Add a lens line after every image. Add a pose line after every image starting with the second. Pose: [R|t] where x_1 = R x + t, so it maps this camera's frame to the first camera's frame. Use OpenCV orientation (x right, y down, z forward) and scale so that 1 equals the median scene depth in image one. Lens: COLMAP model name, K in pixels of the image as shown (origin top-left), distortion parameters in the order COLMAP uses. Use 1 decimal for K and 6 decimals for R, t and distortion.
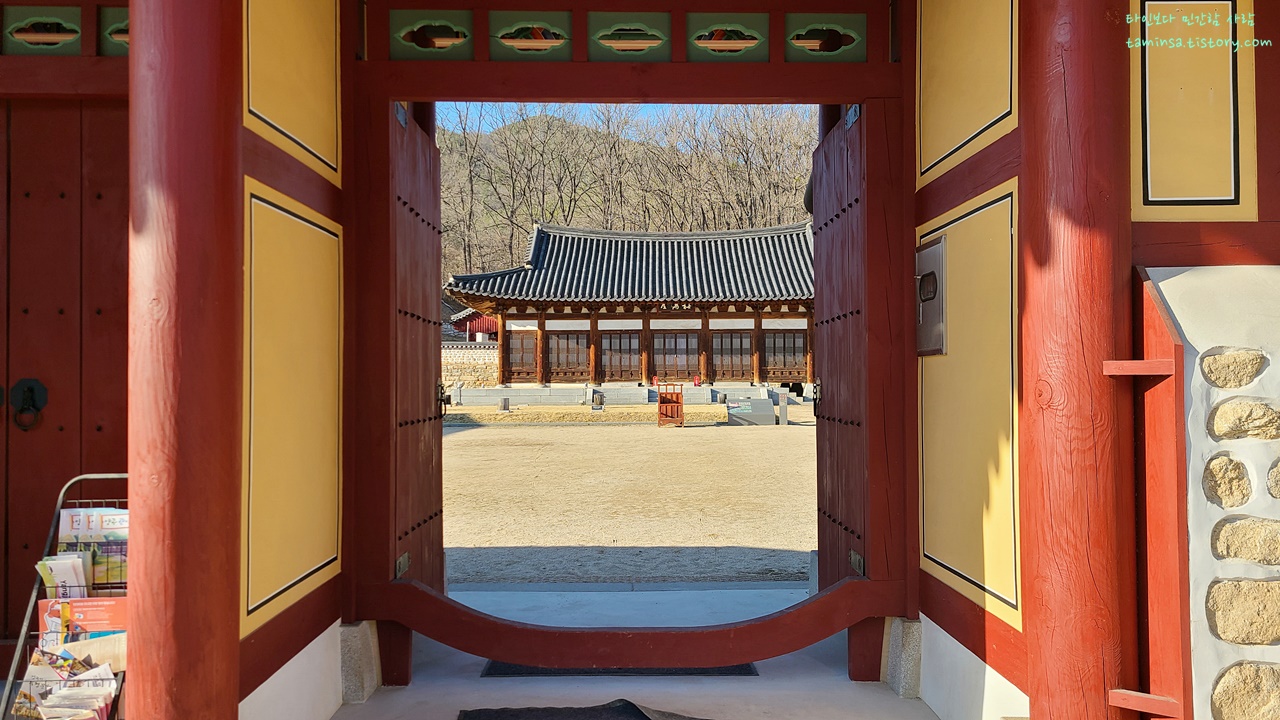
lens RADIAL K [[983.7, 0, 640.3], [0, 983.7, 362.1], [0, 0, 1]] dist [-0.000486, -0.000011]
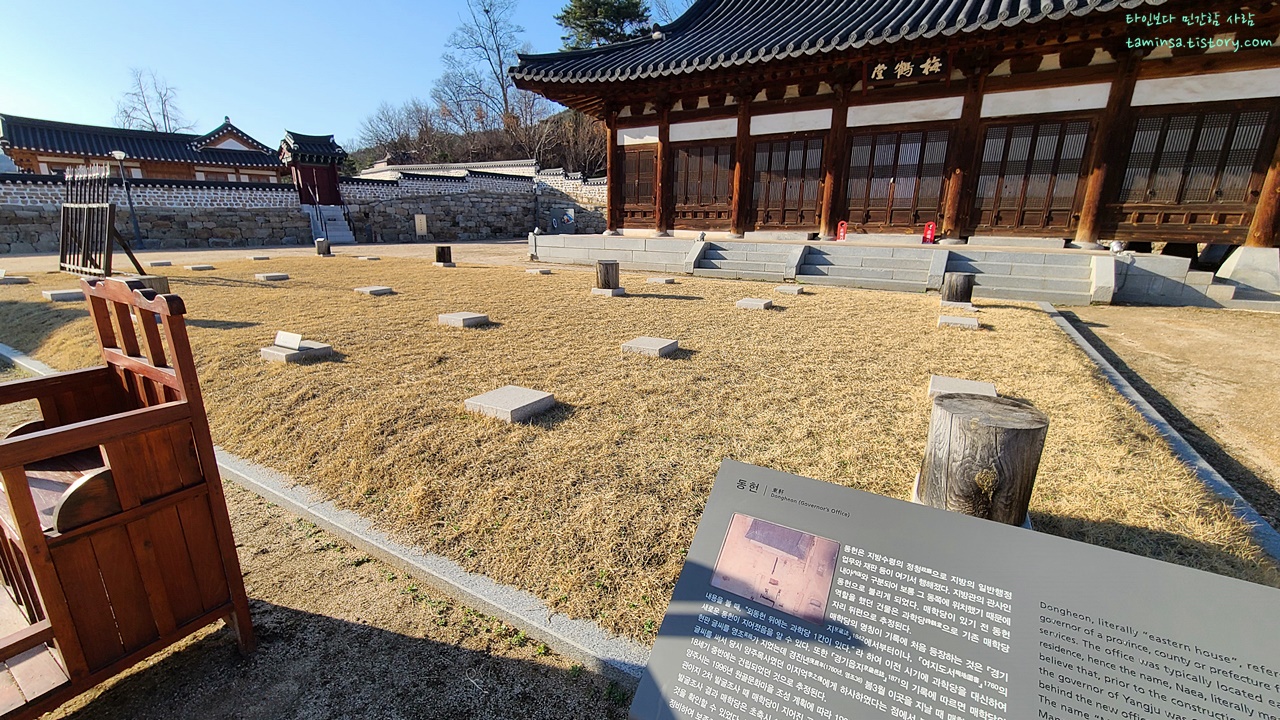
lens RADIAL K [[521.2, 0, 638.3], [0, 521.2, 360.2], [0, 0, 1]] dist [-0.003953, -0.000286]
pose [[0.856532, 0.146268, -0.494933, 0.070034], [-0.000667, 0.959311, 0.282351, 0.007087], [0.516093, -0.241512, 0.821778, 0.687288]]
